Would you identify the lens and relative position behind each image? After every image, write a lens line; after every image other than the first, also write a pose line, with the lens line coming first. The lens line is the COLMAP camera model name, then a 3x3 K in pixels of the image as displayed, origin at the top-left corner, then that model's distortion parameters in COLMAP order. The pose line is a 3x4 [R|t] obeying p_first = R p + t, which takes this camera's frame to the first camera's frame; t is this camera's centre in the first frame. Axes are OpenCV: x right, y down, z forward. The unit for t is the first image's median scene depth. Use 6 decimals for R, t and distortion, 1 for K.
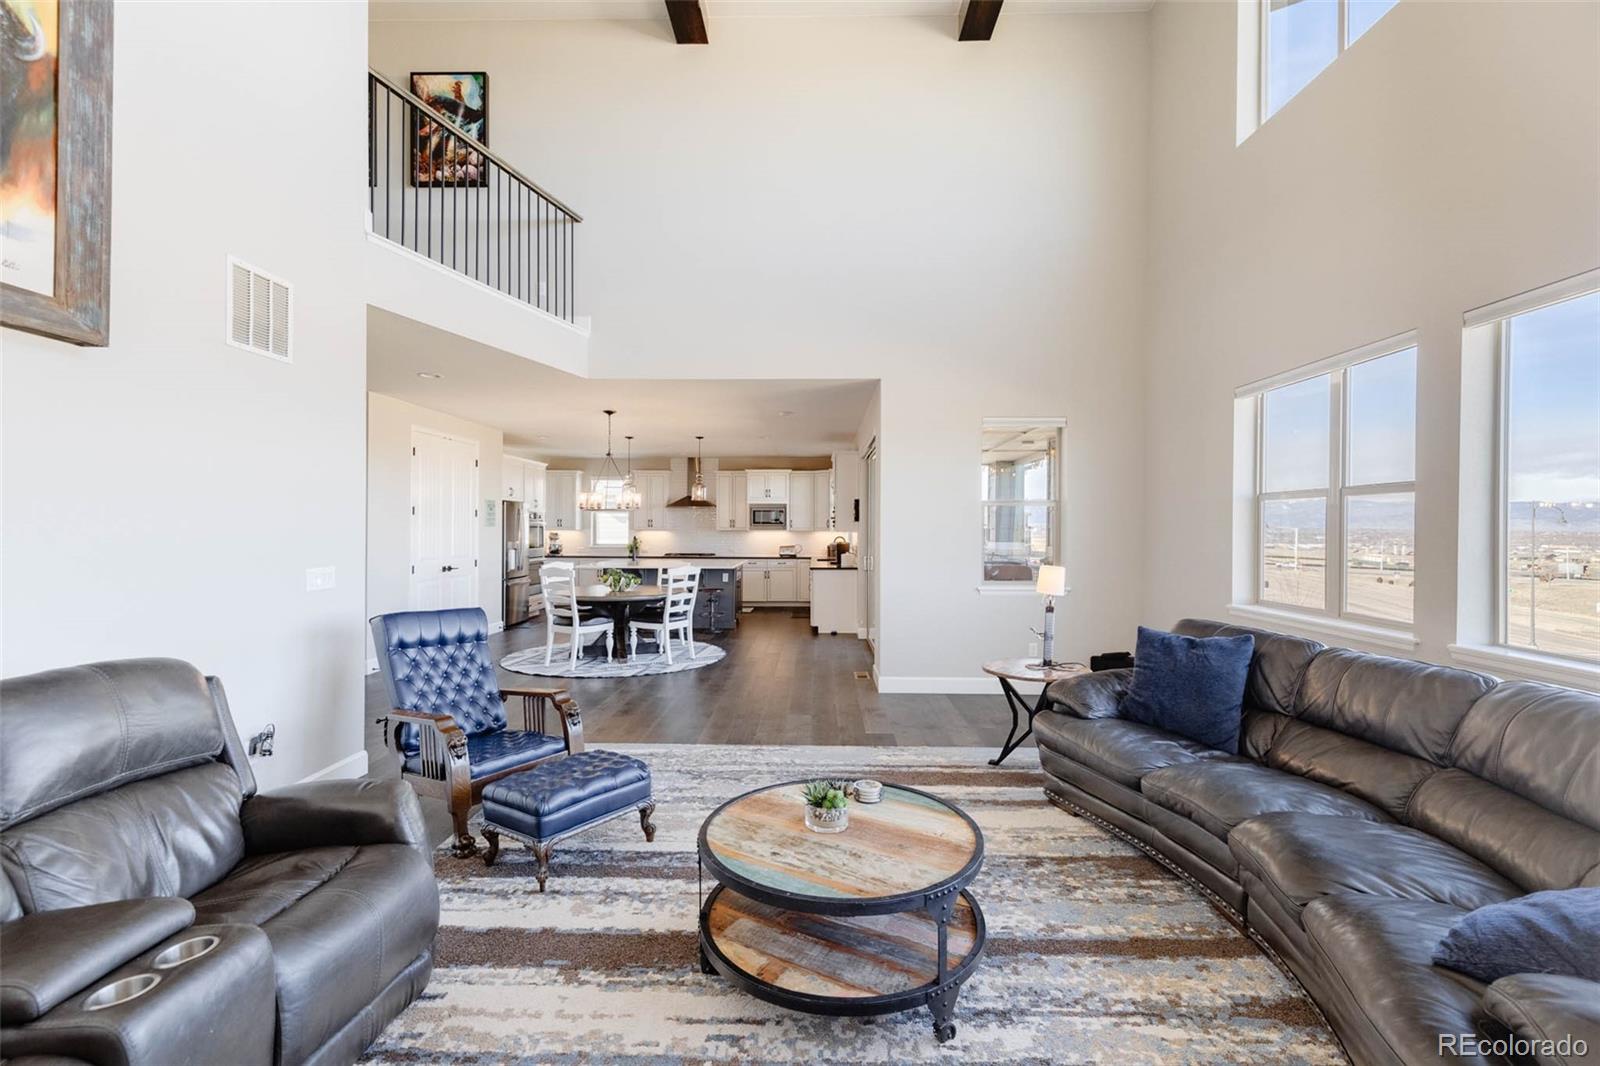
lens RADIAL K [[717.6, 0, 801.0], [0, 717.6, 525.2], [0, 0, 1]] dist [0.001152, 0.000276]
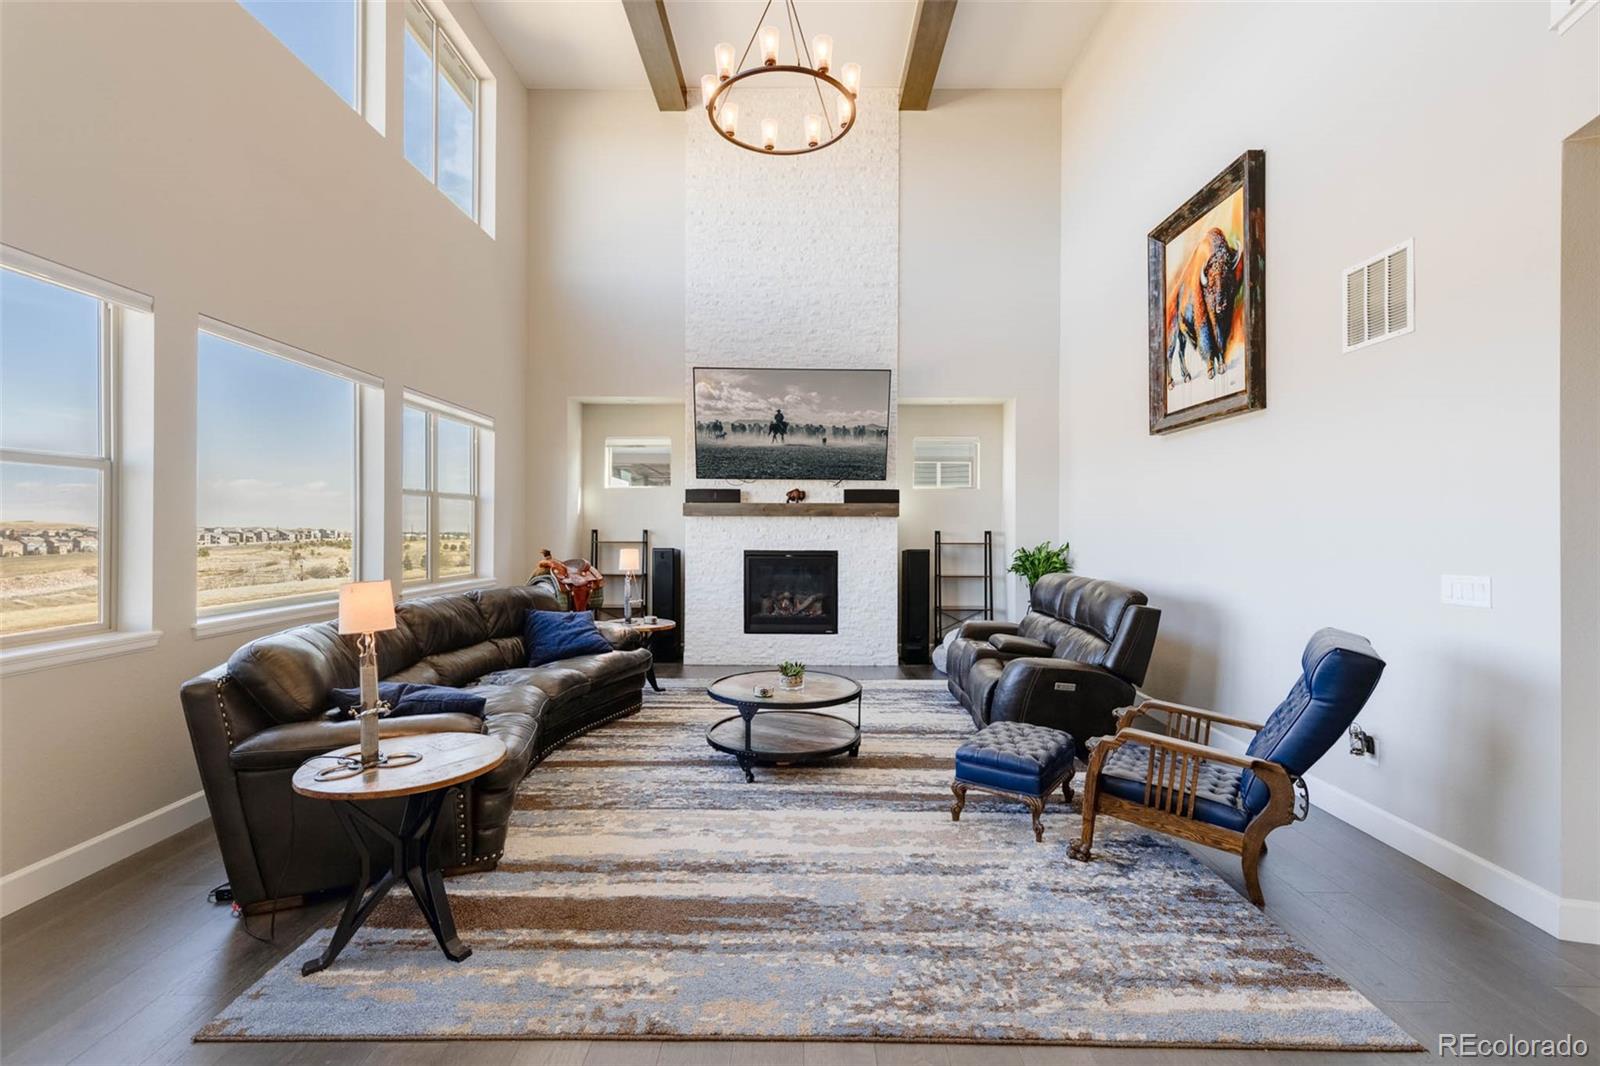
lens RADIAL K [[717.6, 0, 801.0], [0, 717.6, 525.2], [0, 0, 1]] dist [0.001152, 0.000276]
pose [[-0.999798, -0.008247, -0.018355, 0.037905], [-0.008185, 0.999961, -0.003464, 0.017636], [0.018383, -0.003313, -0.999826, 2.112080]]
